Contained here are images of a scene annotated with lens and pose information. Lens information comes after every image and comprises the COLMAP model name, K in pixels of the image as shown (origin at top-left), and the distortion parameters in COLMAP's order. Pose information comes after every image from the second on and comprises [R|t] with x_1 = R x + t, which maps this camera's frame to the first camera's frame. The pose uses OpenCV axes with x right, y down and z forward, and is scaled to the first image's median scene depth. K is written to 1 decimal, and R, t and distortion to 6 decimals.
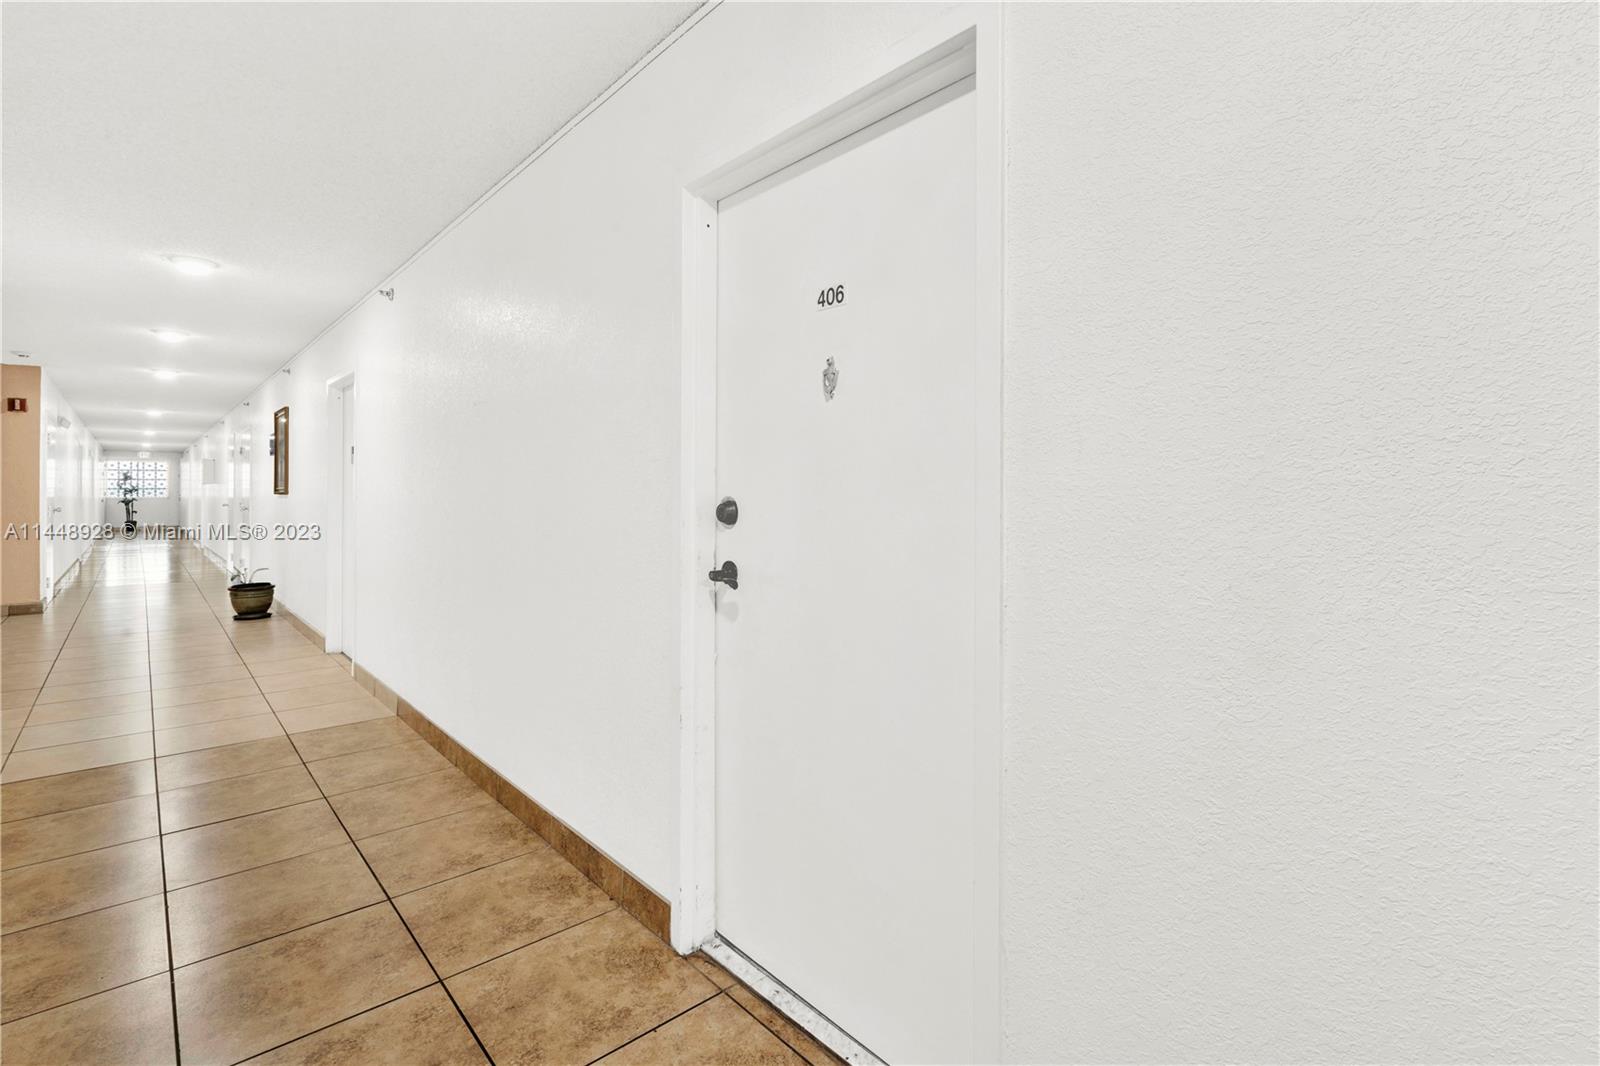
lens RADIAL K [[738.9, 0, 806.9], [0, 738.9, 515.5], [0, 0, 1]] dist [-0.003142, 0.001804]
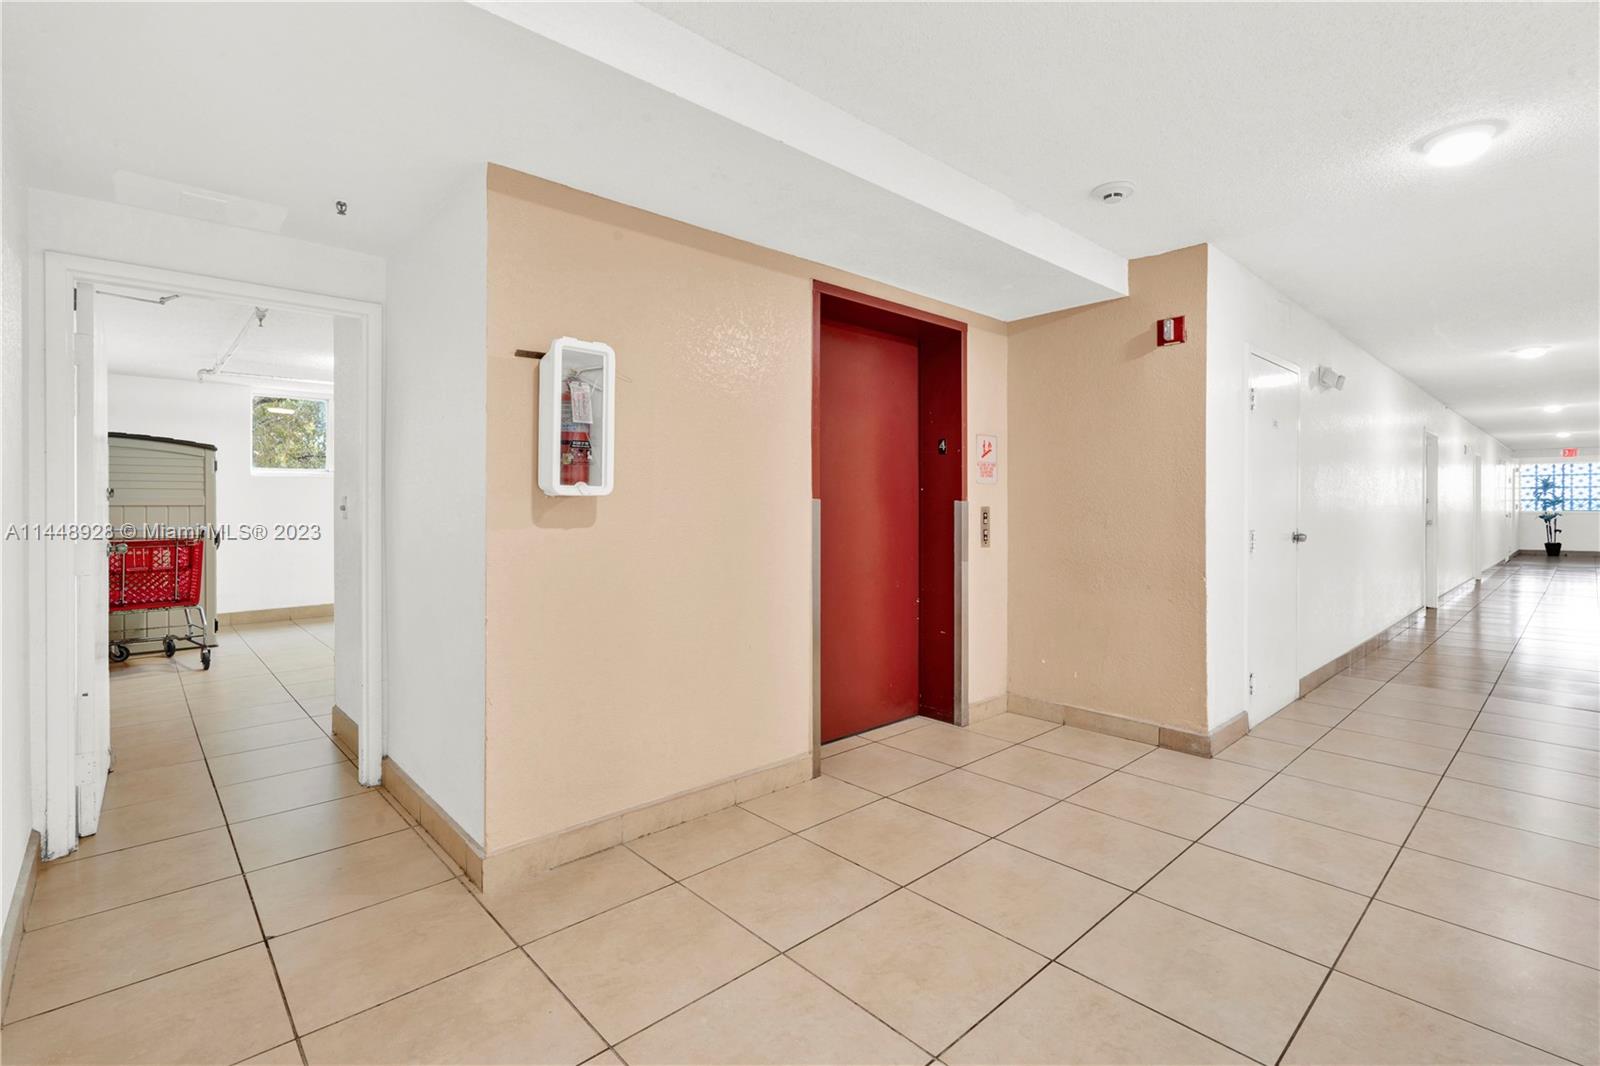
lens RADIAL K [[738.9, 0, 806.9], [0, 738.9, 515.5], [0, 0, 1]] dist [-0.003142, 0.001804]
pose [[0.015572, 0.007012, -0.999854, -0.178237], [-0.023786, 0.999695, 0.006640, -0.007481], [0.999596, 0.023679, 0.015734, 0.231471]]
